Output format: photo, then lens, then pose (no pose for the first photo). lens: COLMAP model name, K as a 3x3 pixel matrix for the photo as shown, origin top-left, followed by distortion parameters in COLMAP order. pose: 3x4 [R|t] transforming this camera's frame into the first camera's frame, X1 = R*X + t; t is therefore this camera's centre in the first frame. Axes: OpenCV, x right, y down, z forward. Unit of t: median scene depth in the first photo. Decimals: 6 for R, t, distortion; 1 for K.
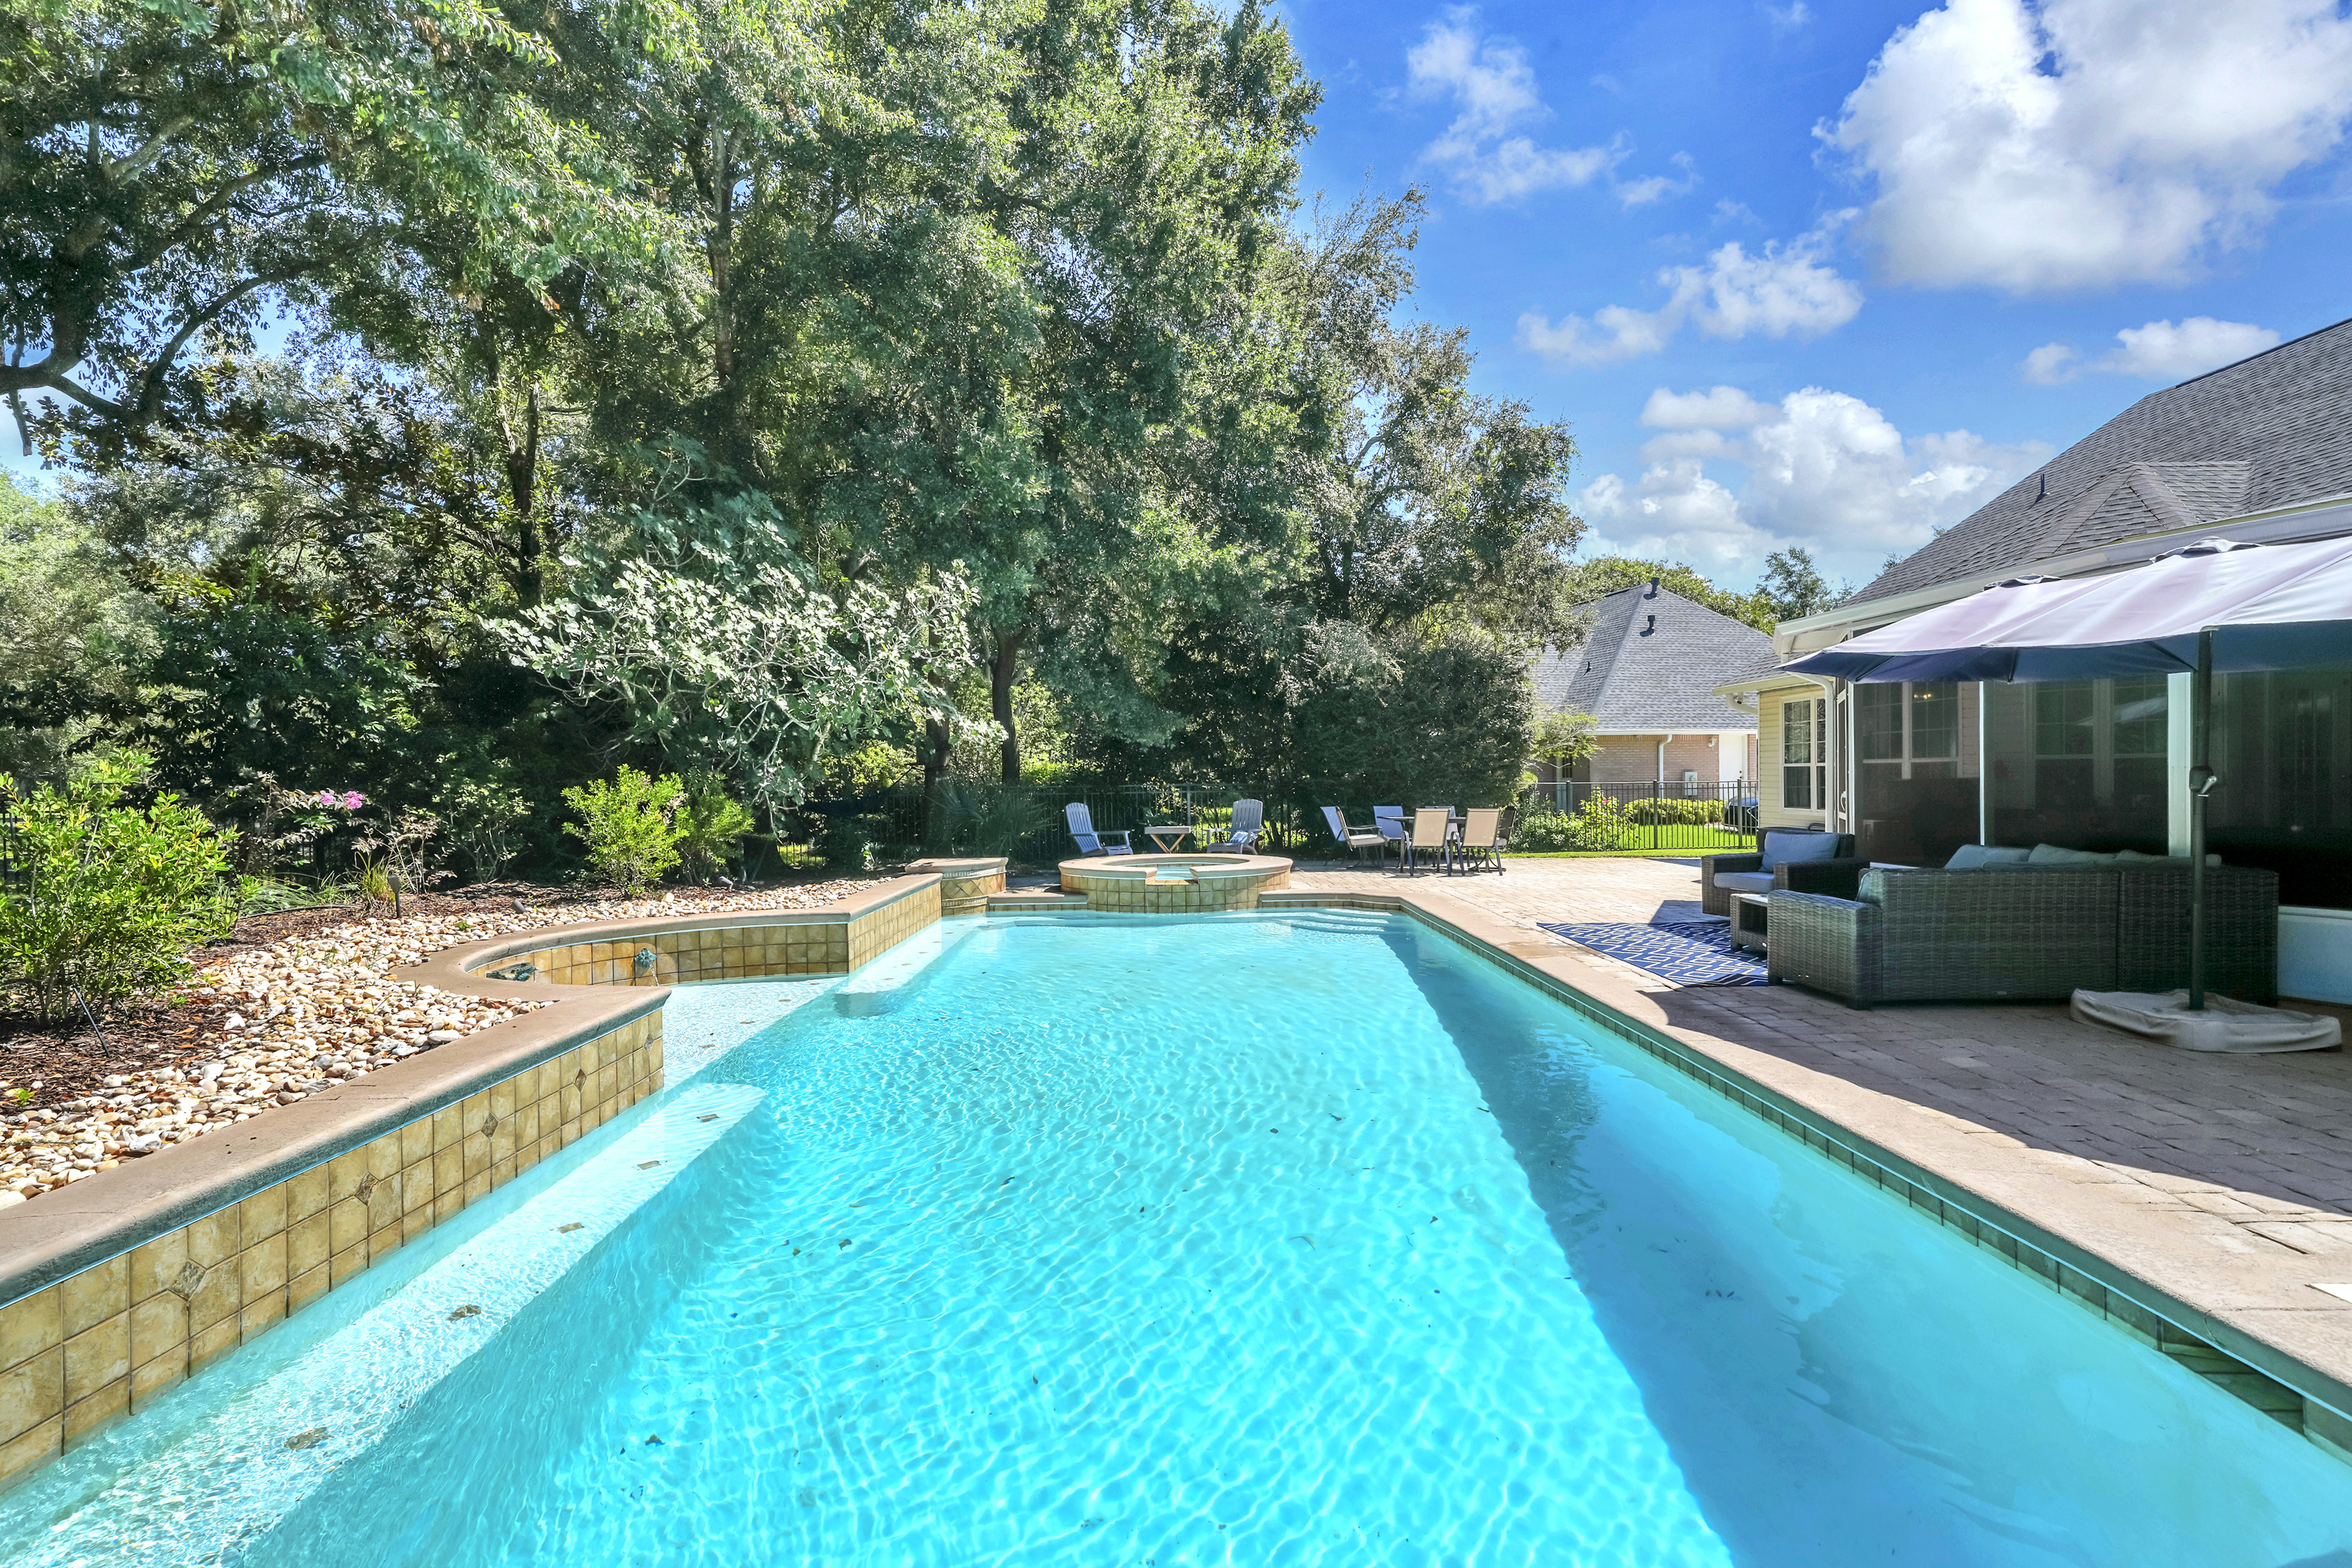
lens RADIAL K [[1112.8, 0, 1174.2], [0, 1112.8, 804.0], [0, 0, 1]] dist [0.013726, 0.001349]
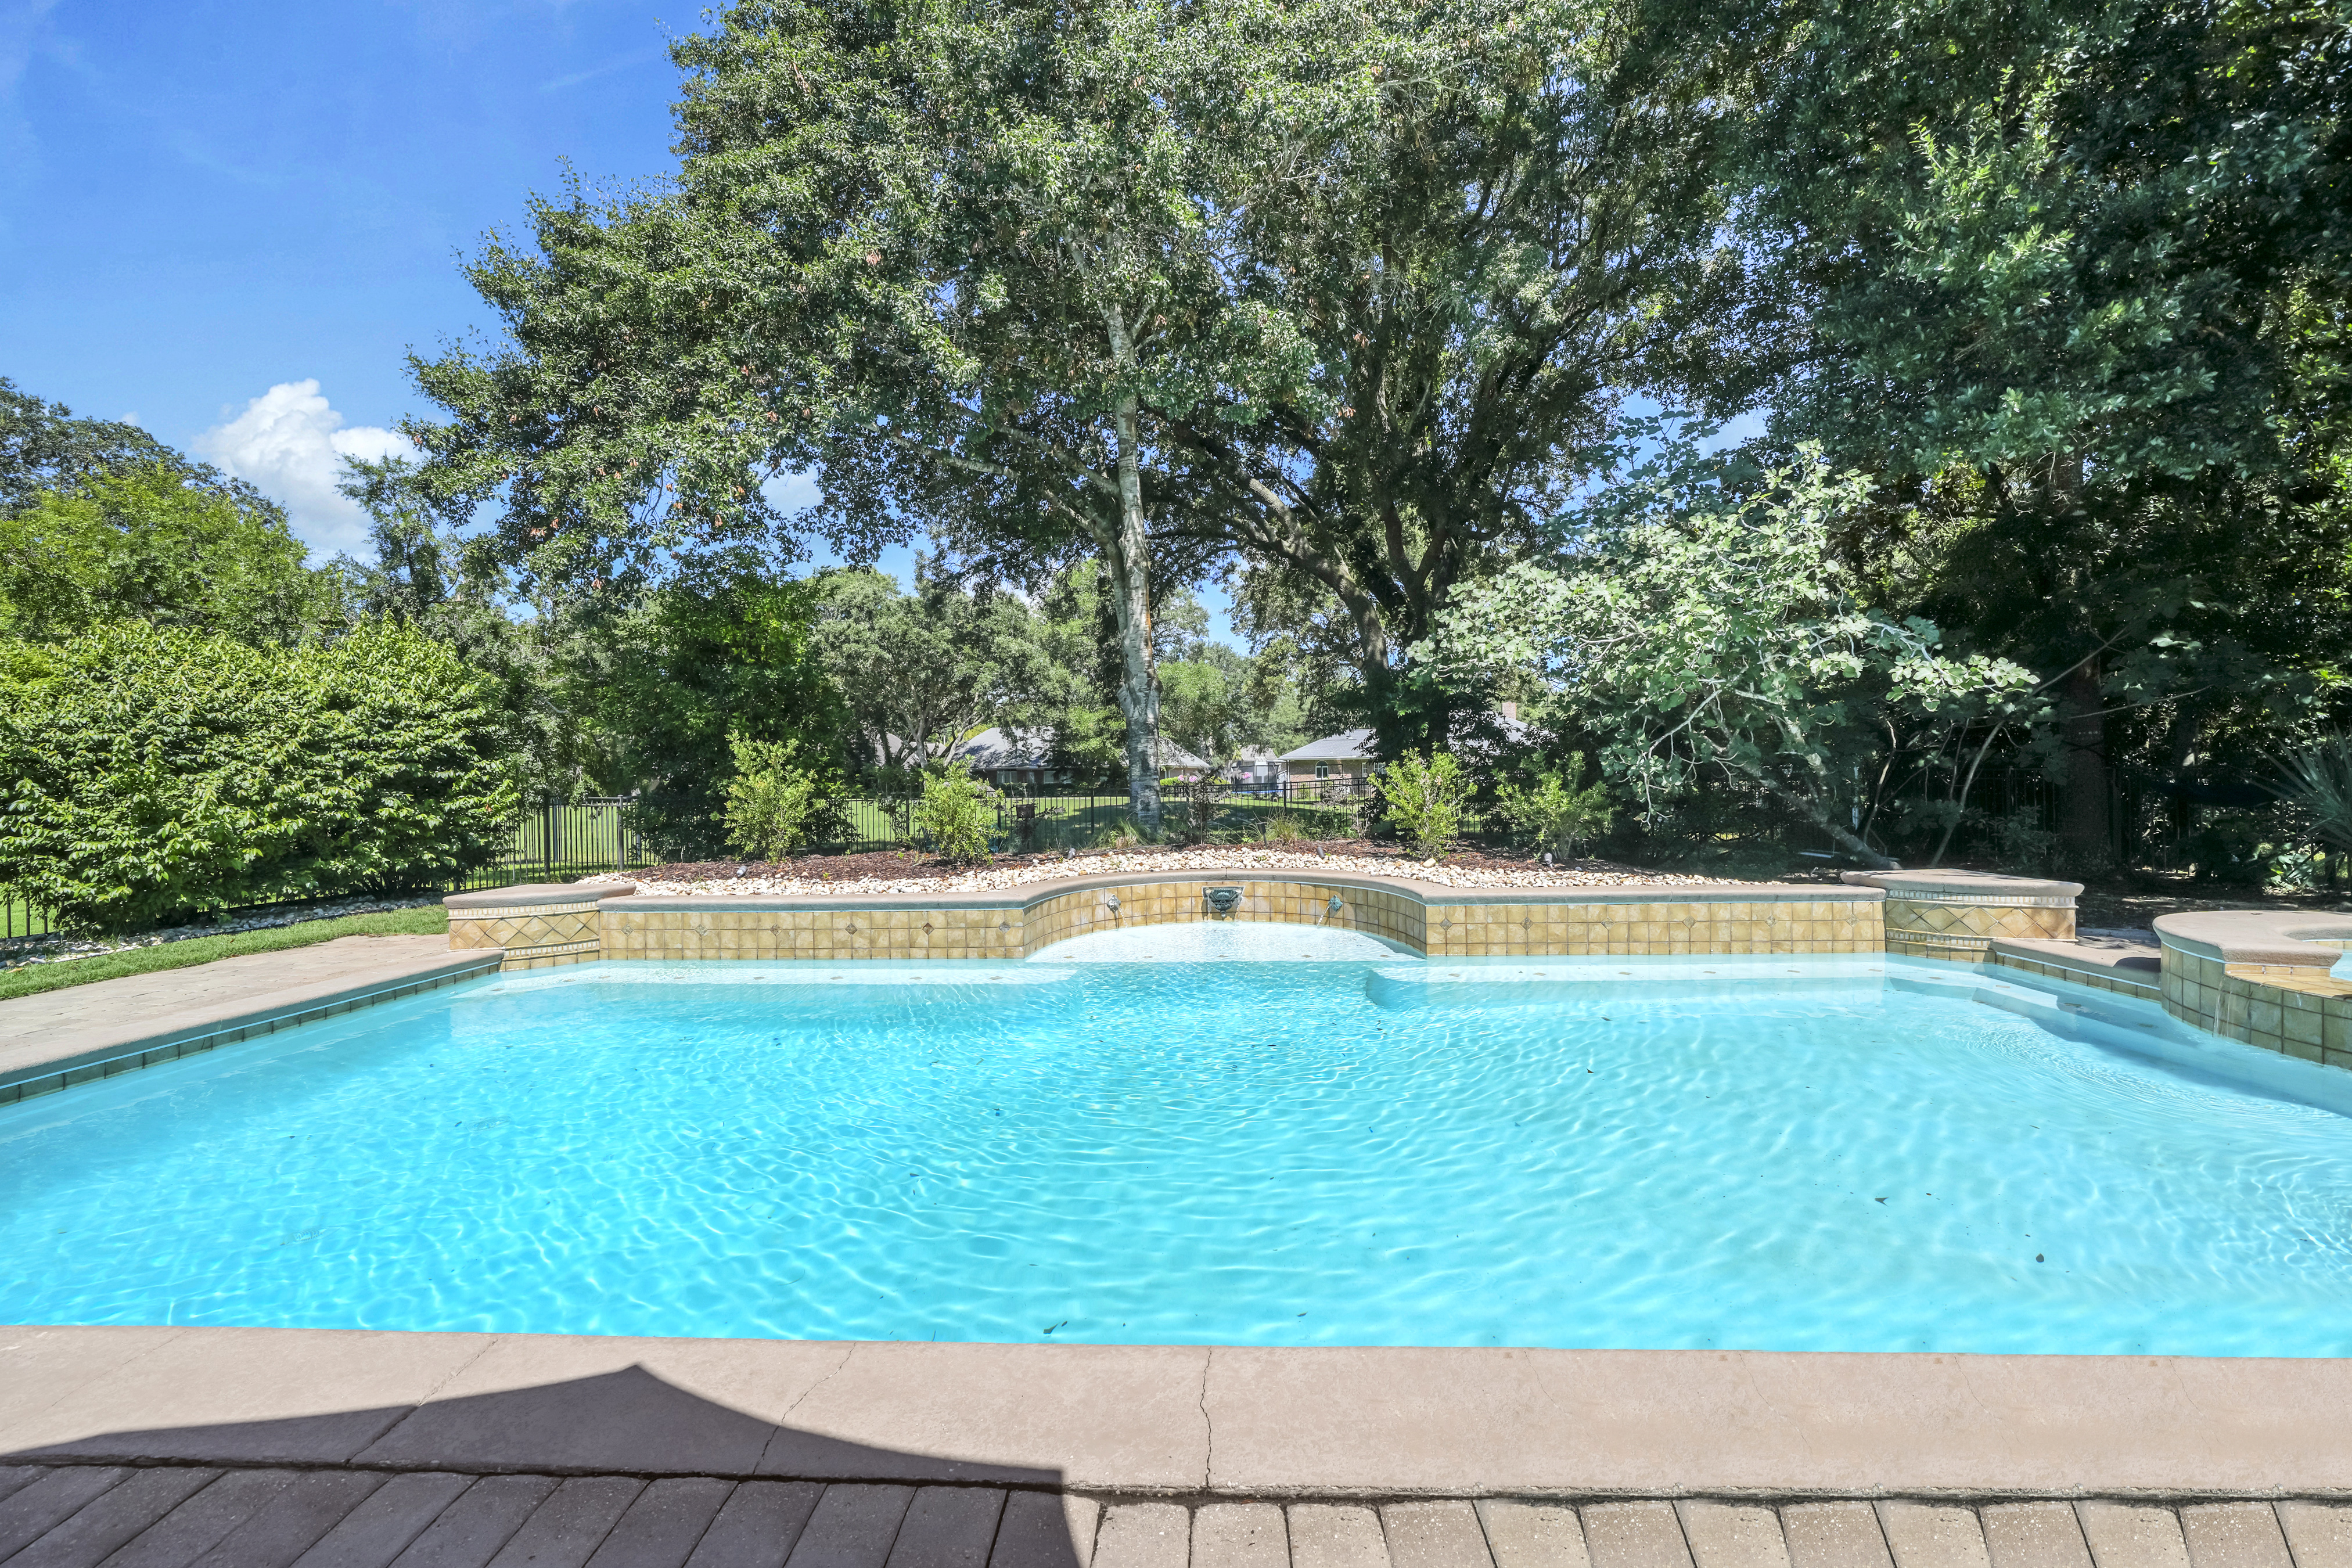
lens RADIAL K [[891.6, 0, 1162.8], [0, 891.6, 784.6], [0, 0, 1]] dist [-0.011563, 0.000759]
pose [[-0.054506, 0.019715, -0.998319, 0.355073], [-0.009303, 0.999752, 0.020251, -0.009408], [0.998470, 0.010391, -0.054309, 0.571425]]
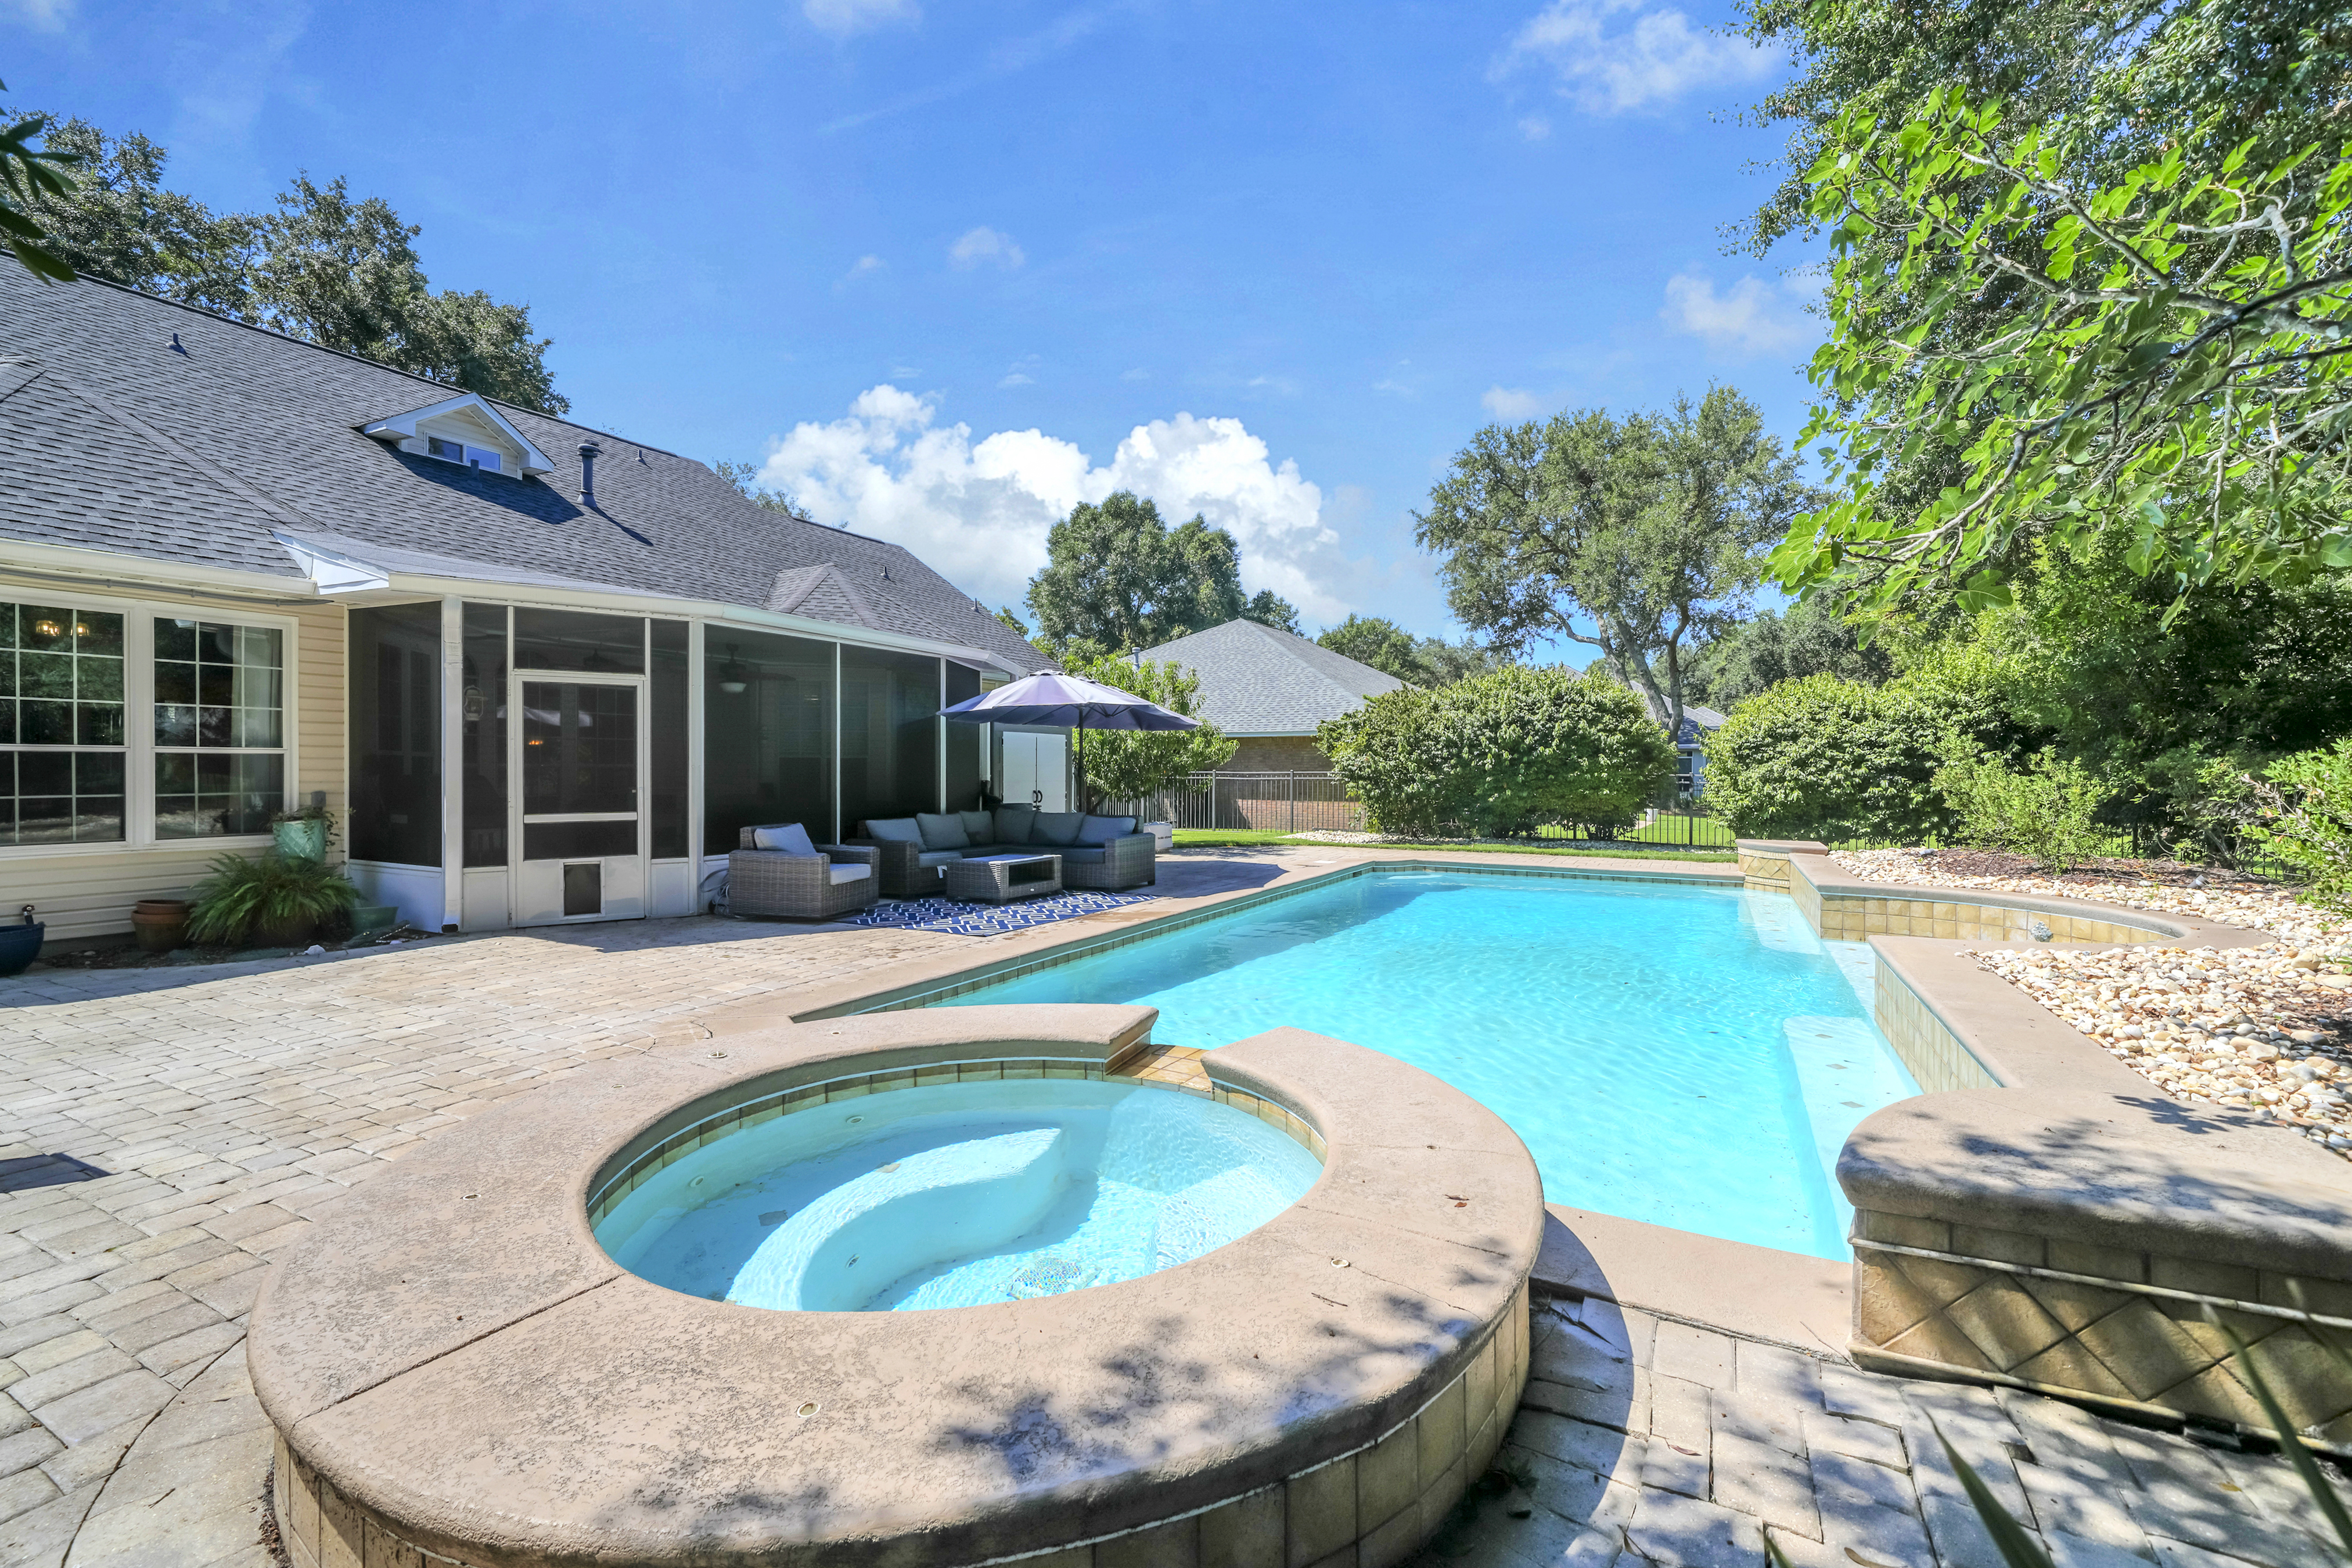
lens RADIAL K [[978.8, 0, 1186.9], [0, 978.8, 777.4], [0, 0, 1]] dist [-0.000451, 0.002943]
pose [[-0.876215, 0.007677, 0.481859, -0.140450], [0.021066, 0.999528, 0.022383, -0.023749], [-0.481459, 0.029763, -0.875963, 1.253703]]
